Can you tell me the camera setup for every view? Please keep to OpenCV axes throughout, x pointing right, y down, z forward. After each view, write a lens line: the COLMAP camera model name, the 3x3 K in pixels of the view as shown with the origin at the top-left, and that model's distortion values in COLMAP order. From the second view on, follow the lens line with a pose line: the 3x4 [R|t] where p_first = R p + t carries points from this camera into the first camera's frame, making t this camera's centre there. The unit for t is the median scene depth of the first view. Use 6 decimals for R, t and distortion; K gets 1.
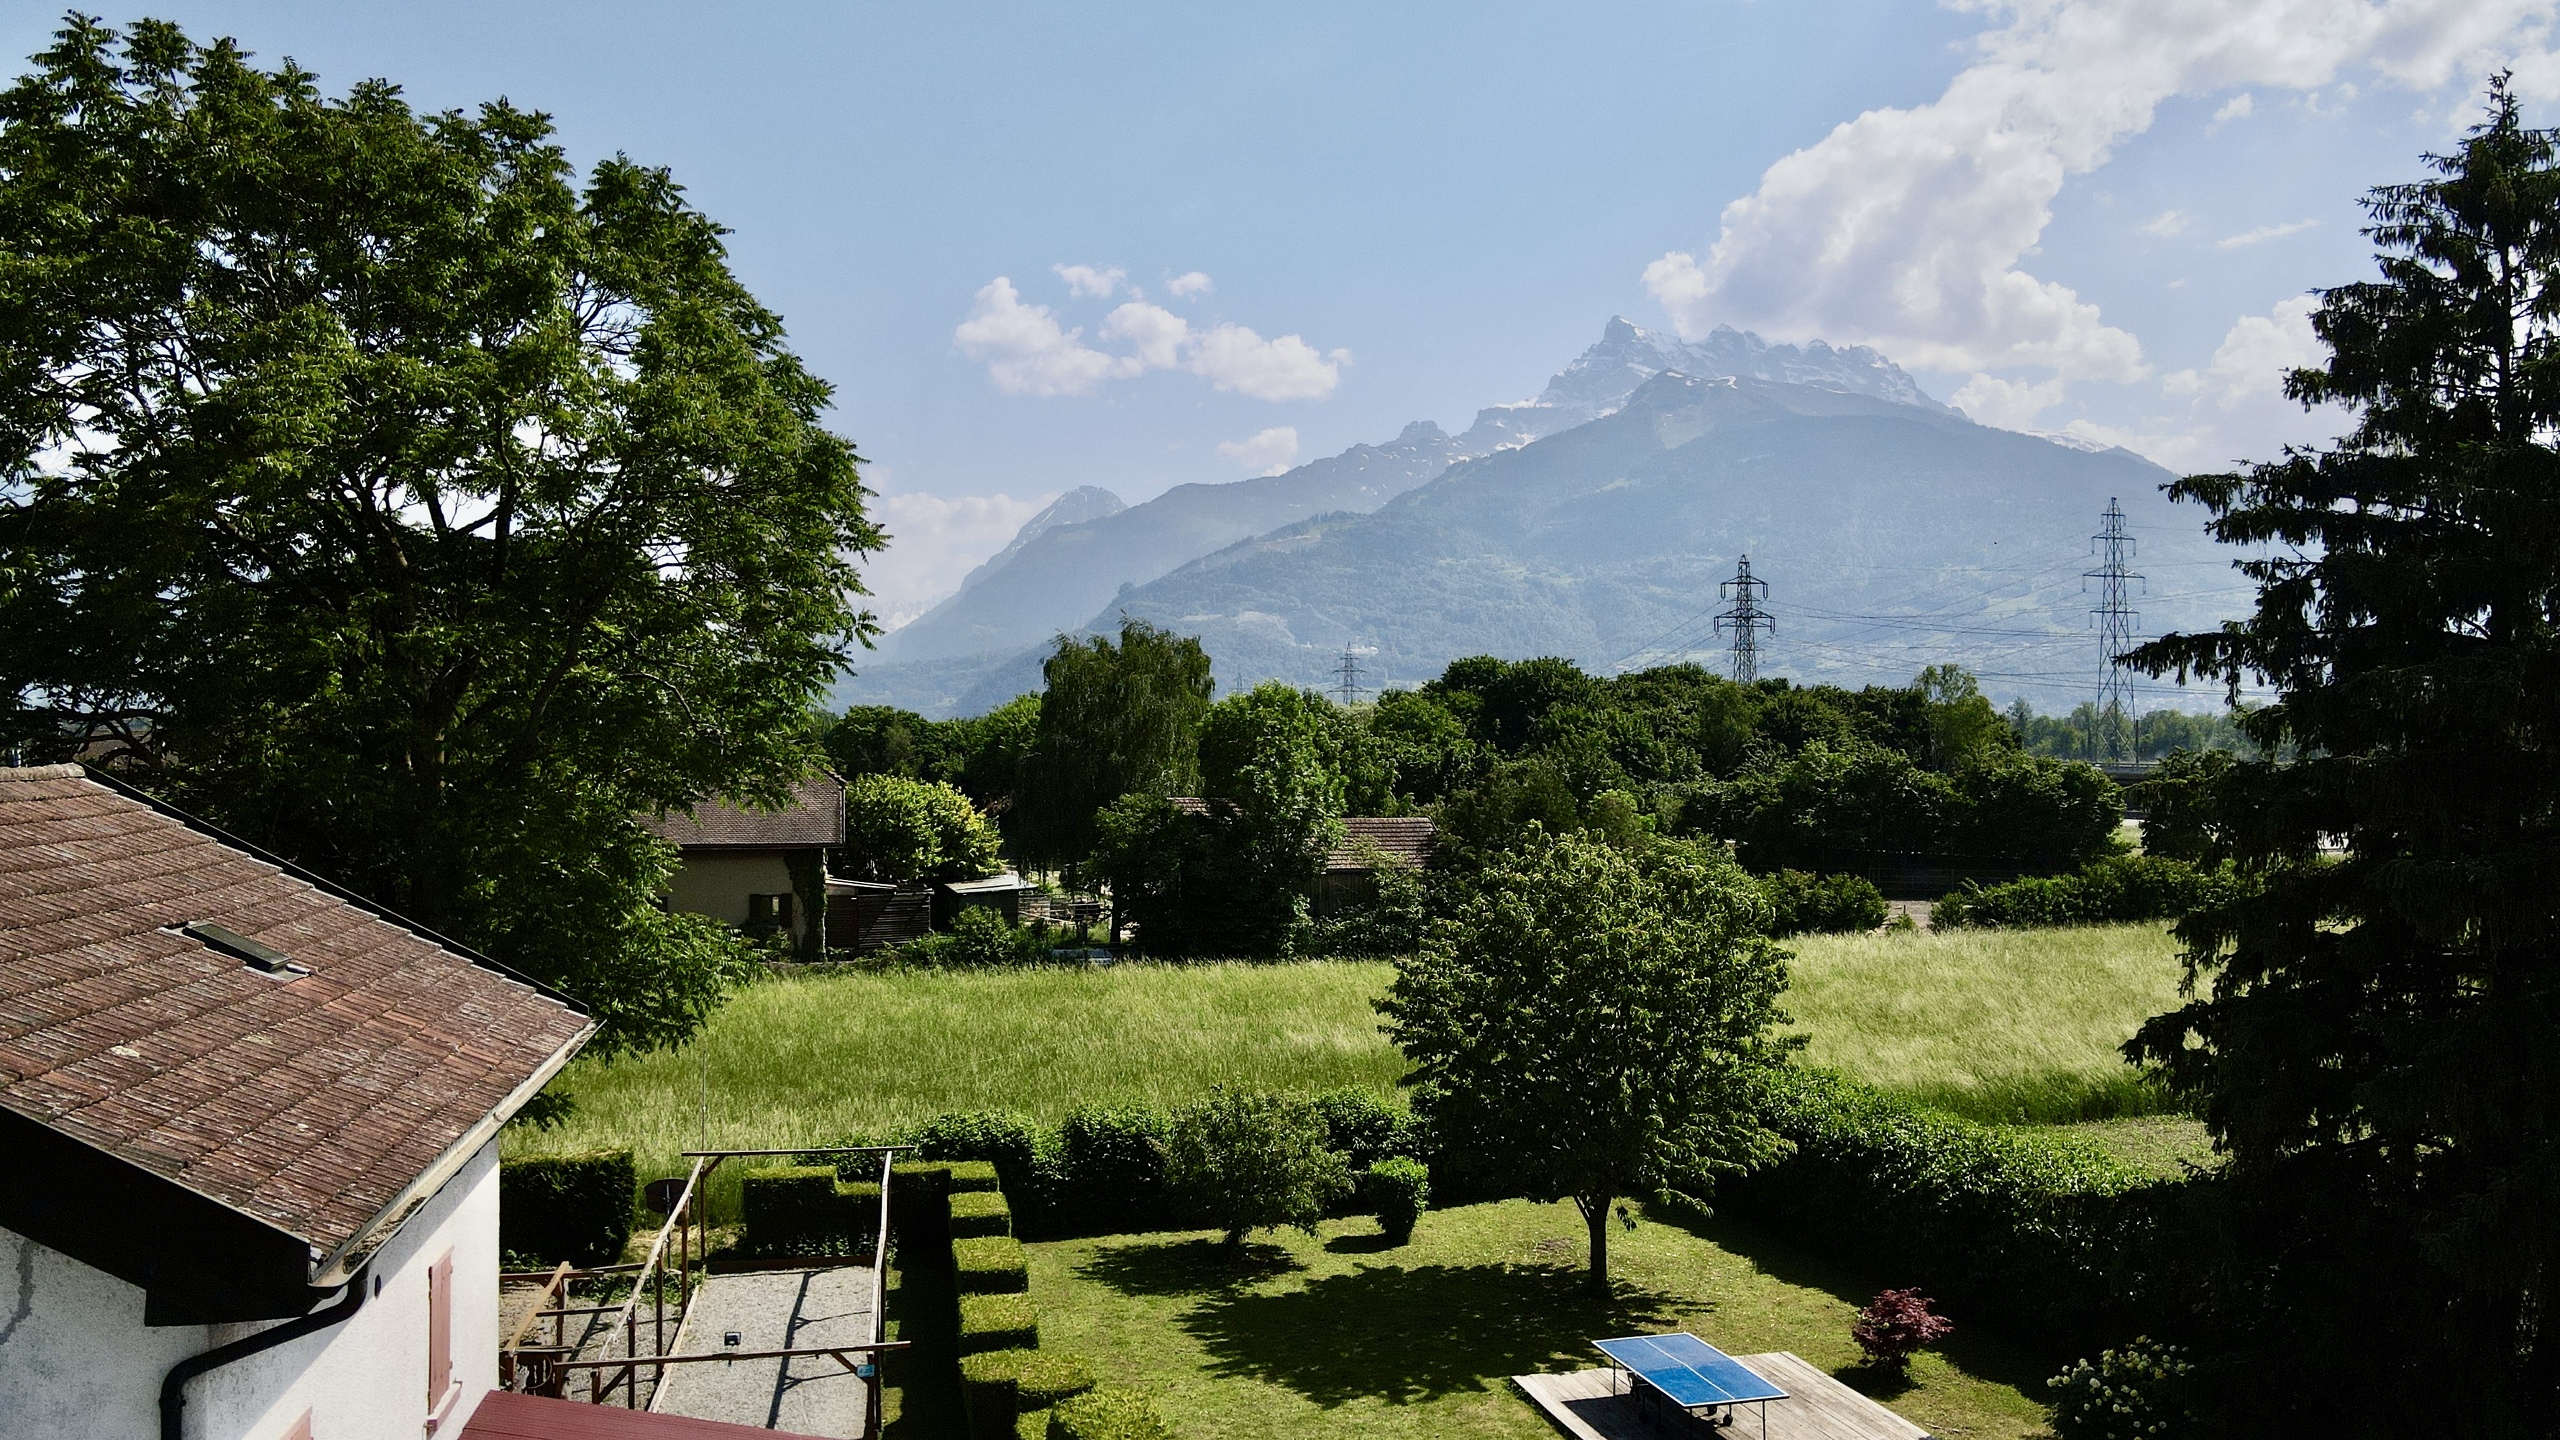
lens RADIAL K [[1868.1, 0, 1280.0], [0, 1868.1, 720.0], [0, 0, 1]] dist [-0.043673, 0.105226]
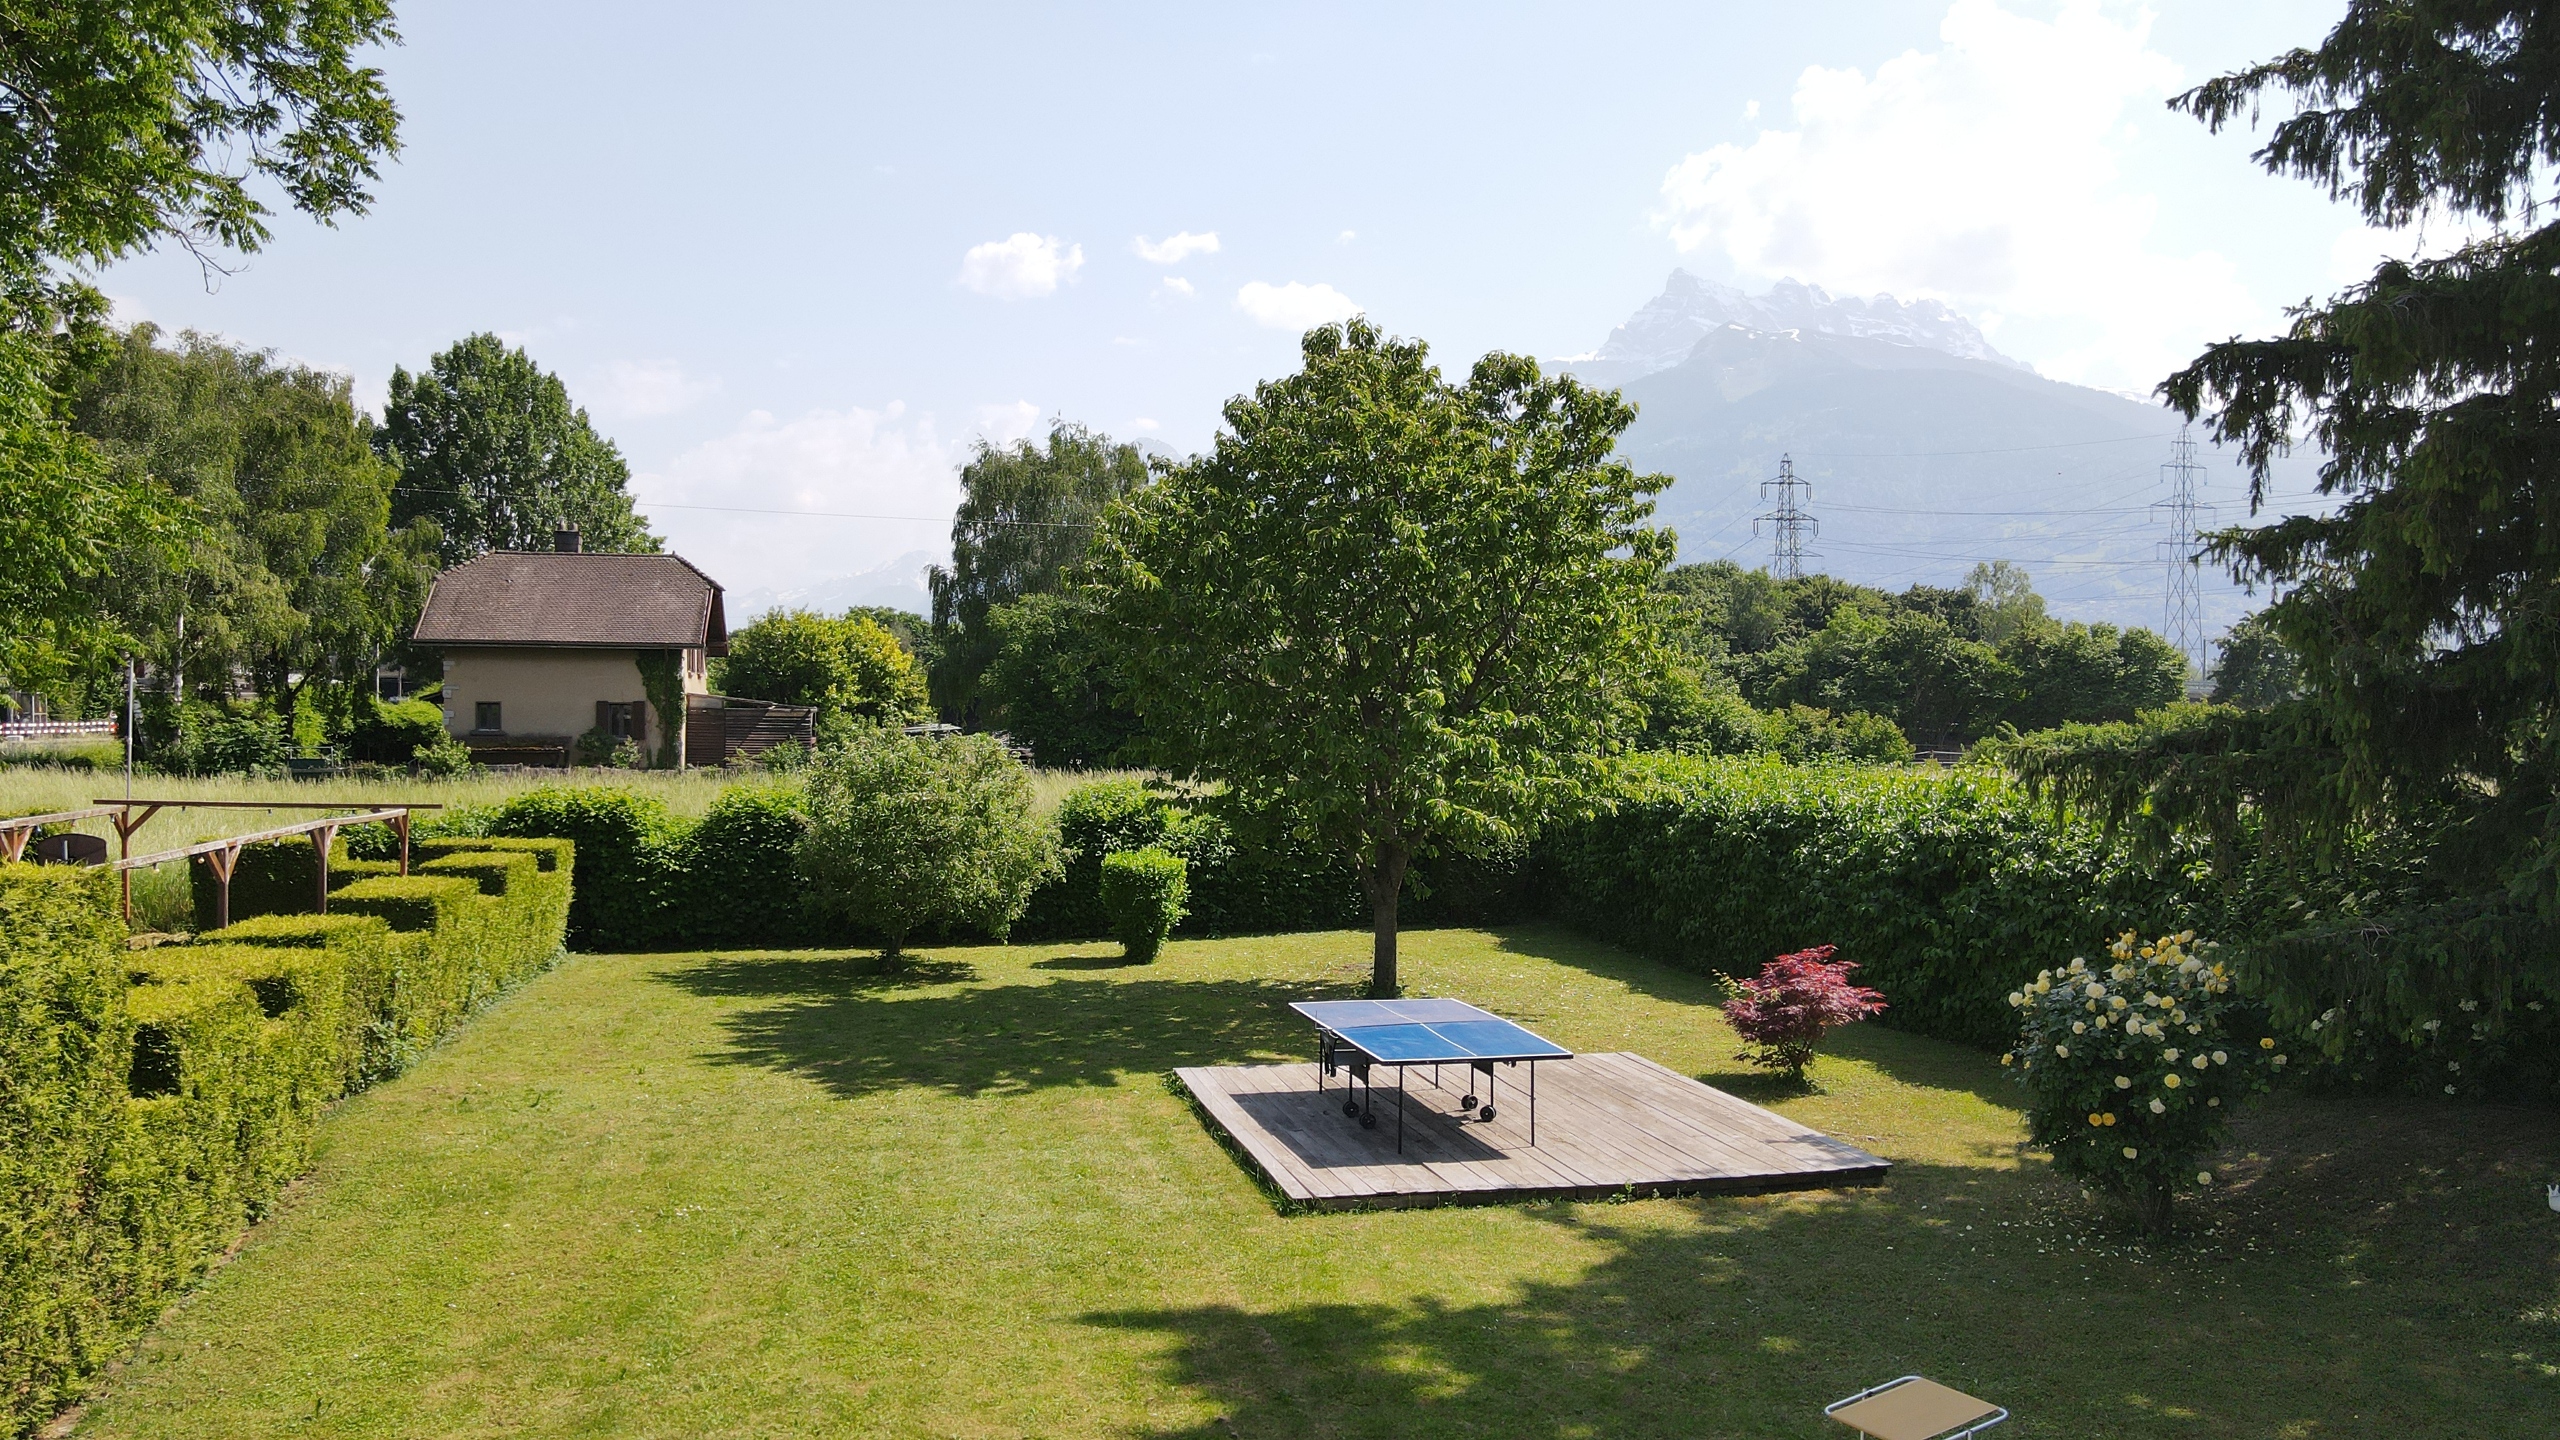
lens RADIAL K [[1868.1, 0, 1280.0], [0, 1868.1, 720.0], [0, 0, 1]] dist [-0.043673, 0.105226]
pose [[0.999519, 0.010356, -0.029226, 0.052638], [-0.009633, 0.999647, 0.024770, 0.064949], [0.029472, -0.024476, 0.999266, 0.111054]]
